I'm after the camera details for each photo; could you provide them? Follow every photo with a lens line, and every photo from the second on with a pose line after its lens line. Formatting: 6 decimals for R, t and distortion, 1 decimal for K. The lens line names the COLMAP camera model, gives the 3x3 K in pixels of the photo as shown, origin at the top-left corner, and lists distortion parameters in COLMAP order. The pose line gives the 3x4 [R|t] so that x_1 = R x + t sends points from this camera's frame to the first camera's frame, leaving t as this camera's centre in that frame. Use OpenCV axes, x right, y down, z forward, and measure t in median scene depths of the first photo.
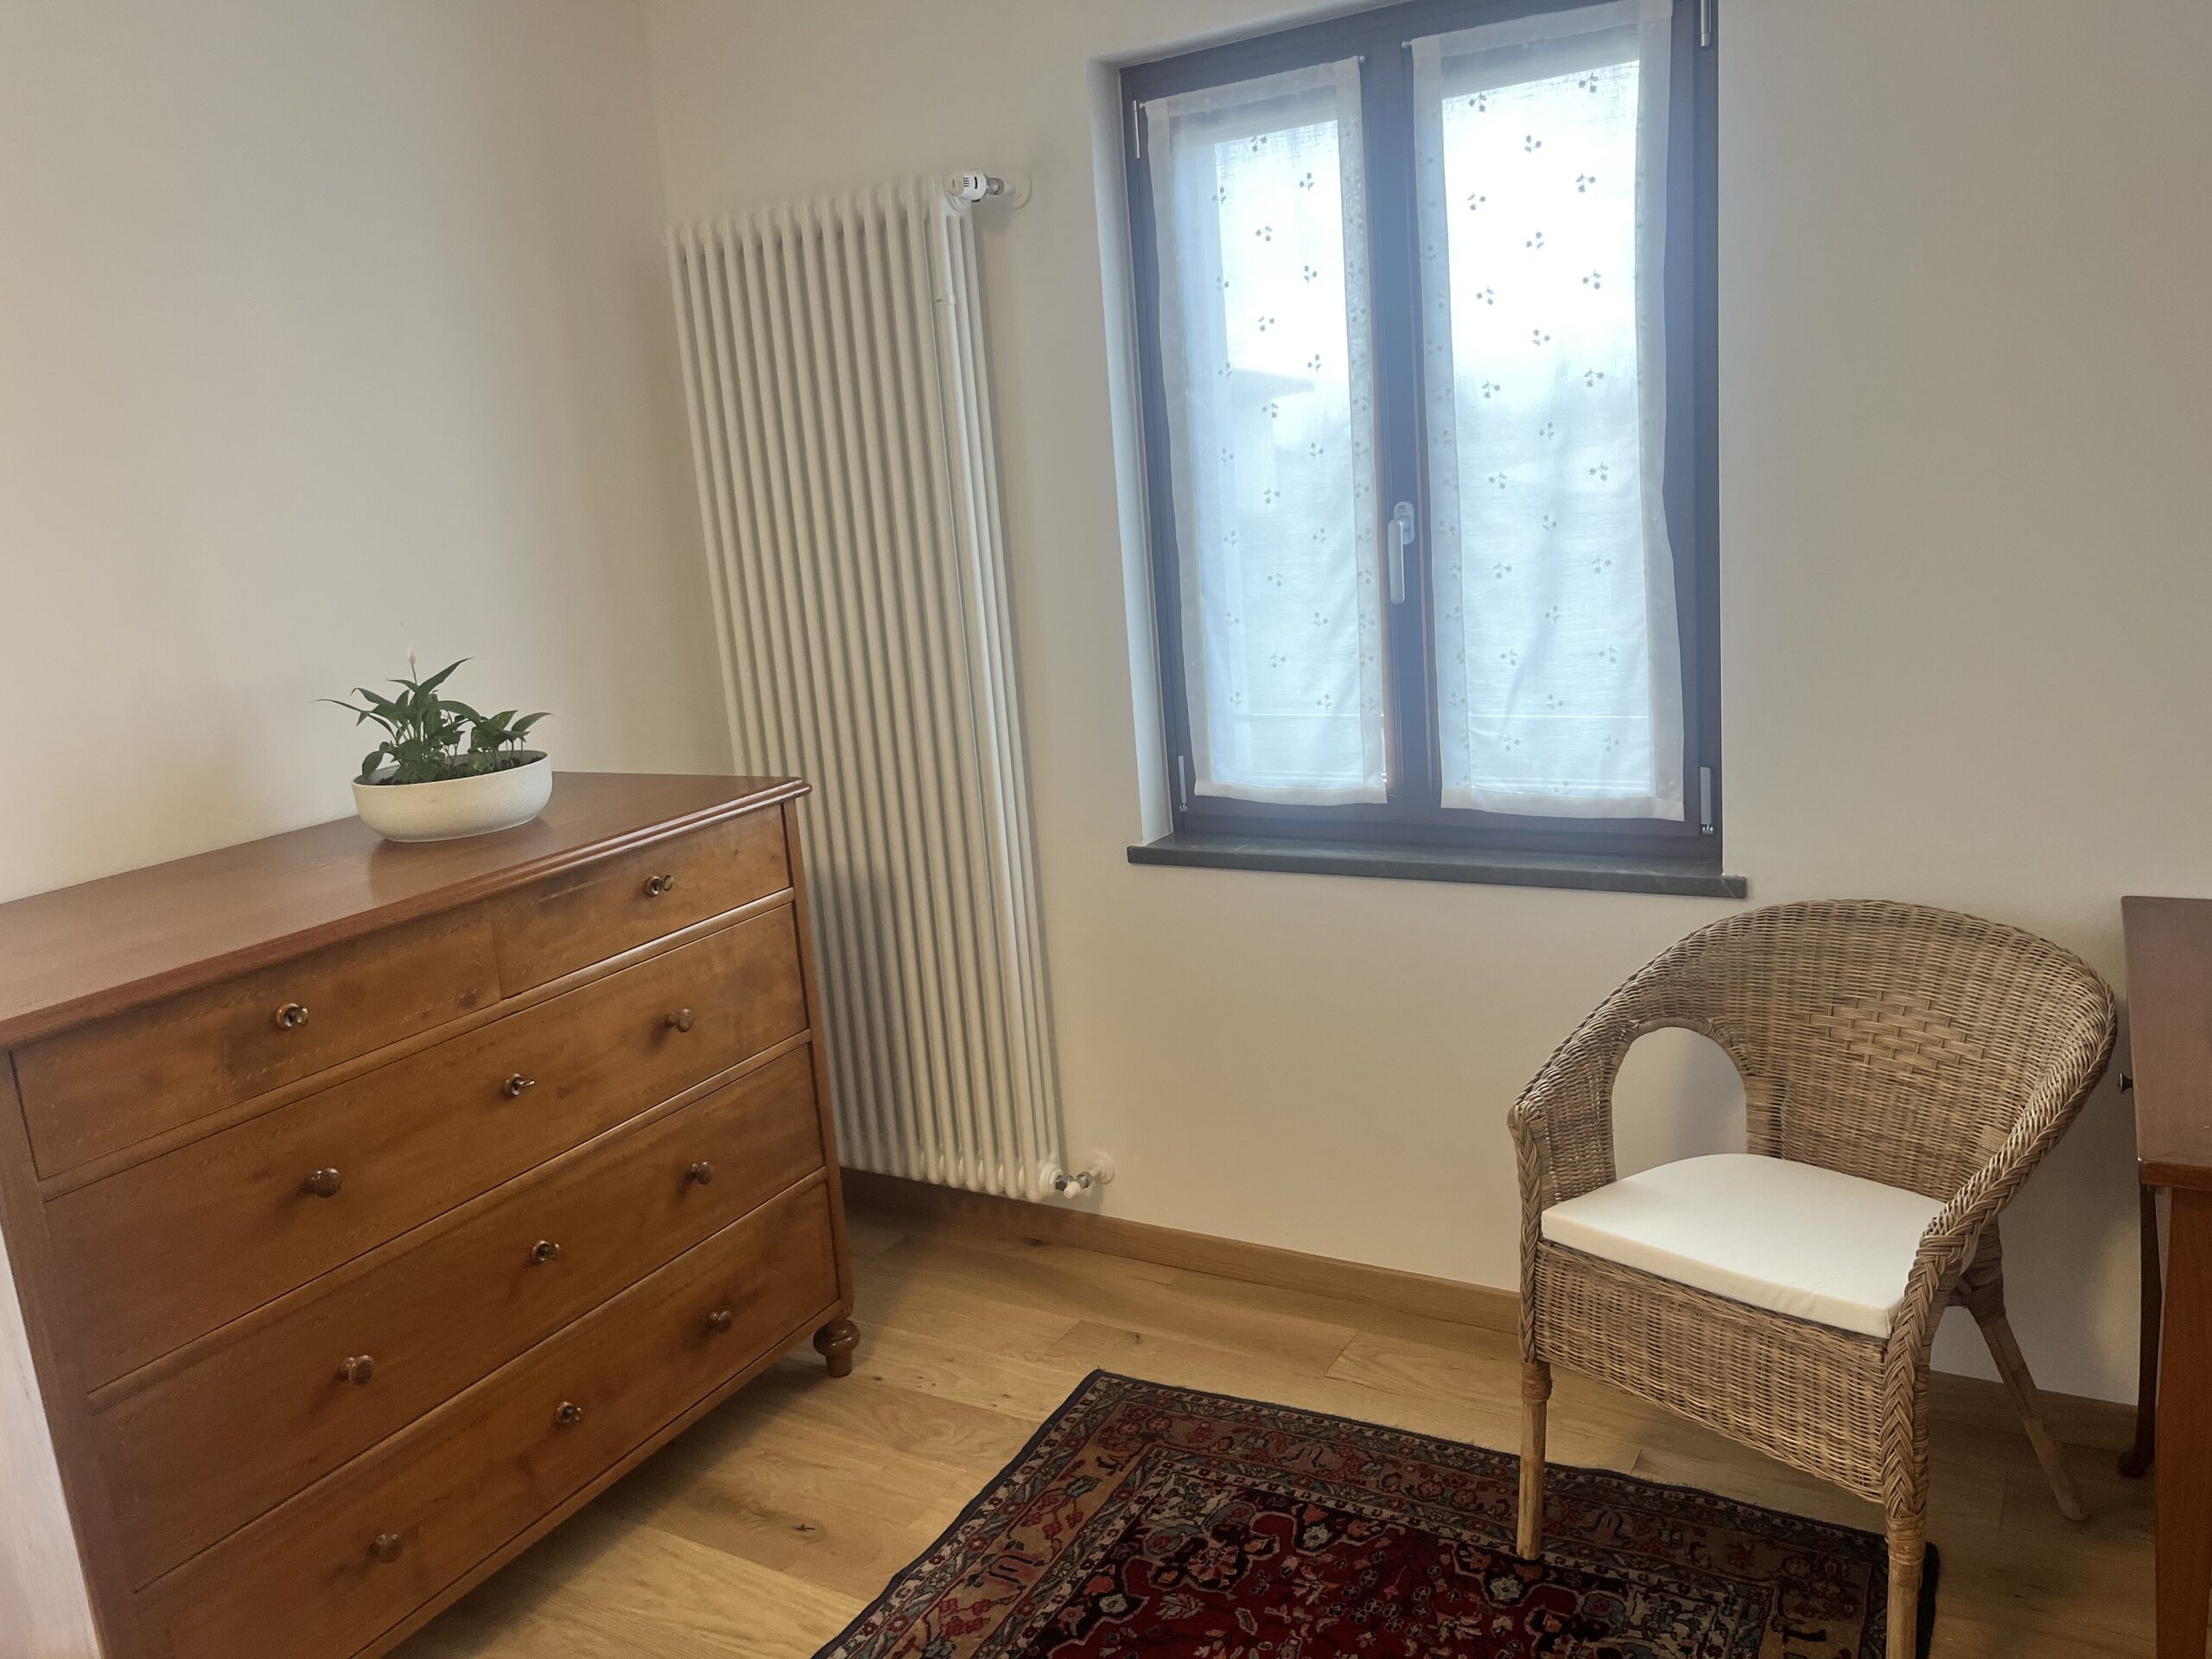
lens RADIAL K [[1678.9, 0, 1091.3], [0, 1678.9, 801.4], [0, 0, 1]] dist [0.059654, -0.063169]
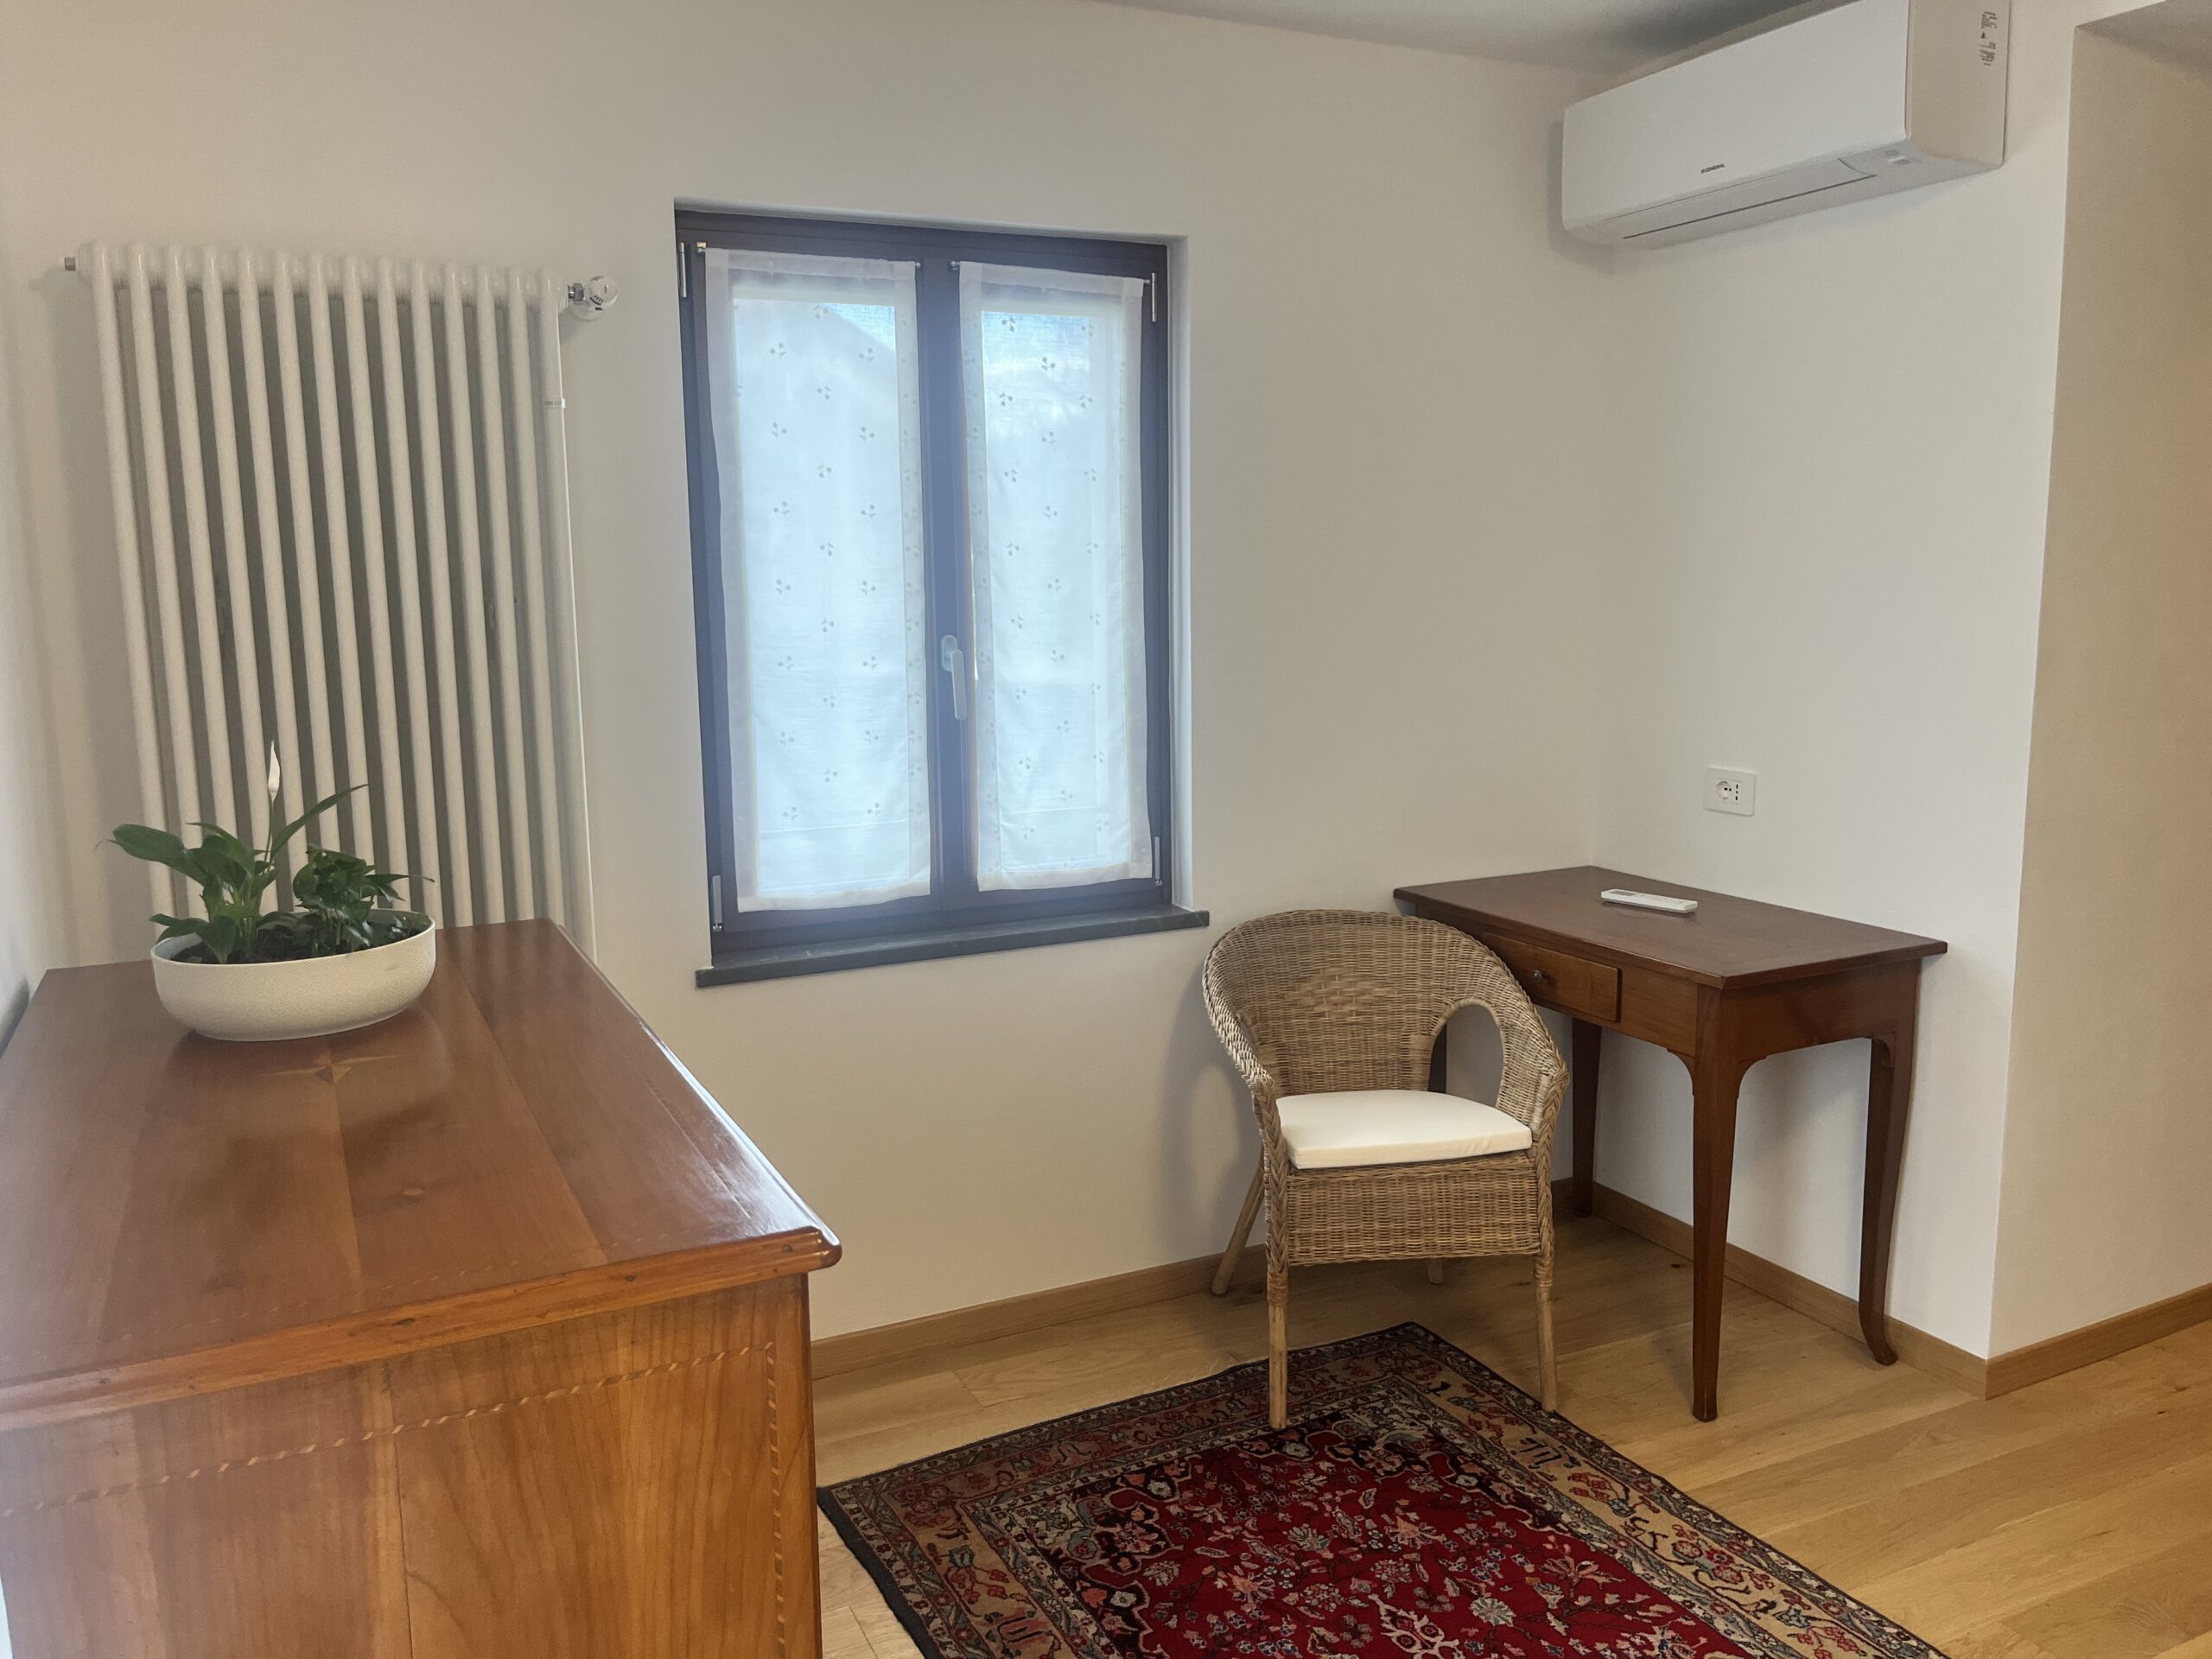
lens RADIAL K [[1678.9, 0, 1086.8], [0, 1678.9, 813.9], [0, 0, 1]] dist [0.059654, -0.063169]
pose [[0.557278, -0.049345, 0.828859, -0.782290], [0.133256, 0.990609, -0.030620, -0.004472], [-0.819564, 0.127514, 0.558620, 0.292534]]
